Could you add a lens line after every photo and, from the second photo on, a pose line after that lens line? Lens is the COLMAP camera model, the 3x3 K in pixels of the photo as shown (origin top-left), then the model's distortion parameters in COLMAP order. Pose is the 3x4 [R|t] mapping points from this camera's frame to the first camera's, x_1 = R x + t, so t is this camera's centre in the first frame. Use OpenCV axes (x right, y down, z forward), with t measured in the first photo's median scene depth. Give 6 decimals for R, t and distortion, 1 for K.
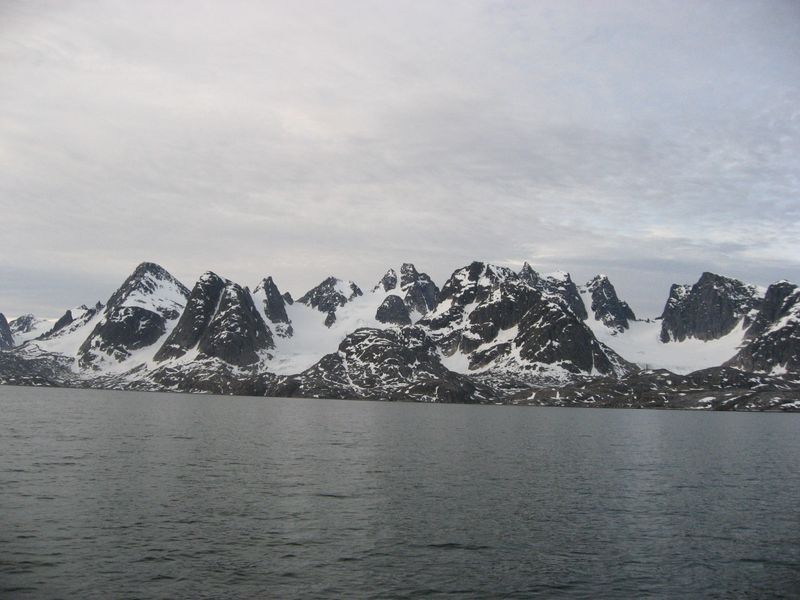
lens RADIAL K [[810.8, 0, 400.2], [0, 810.8, 302.7], [0, 0, 1]] dist [-0.057672, 0.000000]
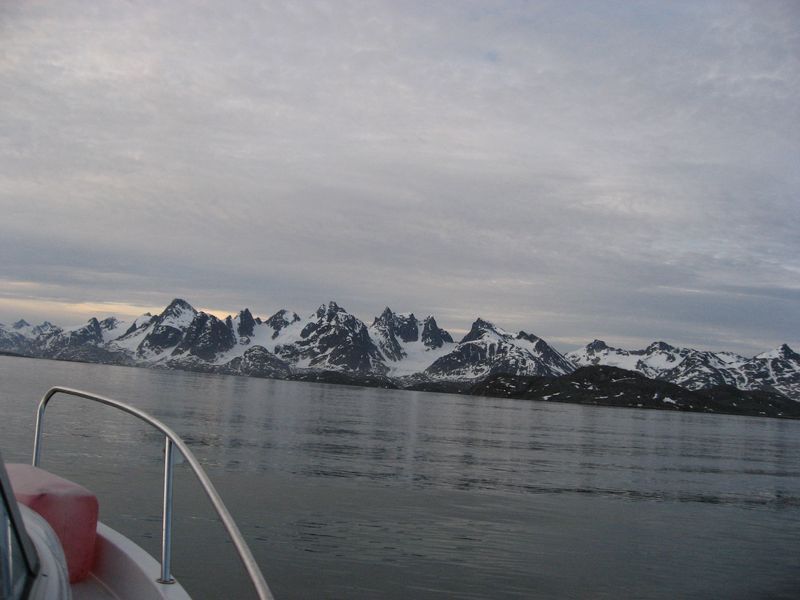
lens RADIAL K [[810.8, 0, 400.1], [0, 810.8, 298.4], [0, 0, 1]] dist [-0.057672, 0.000000]
pose [[0.995195, 0.034858, -0.091498, 0.375492], [-0.034633, 0.999392, 0.004053, -0.083227], [0.091583, -0.000865, 0.995797, -0.812856]]
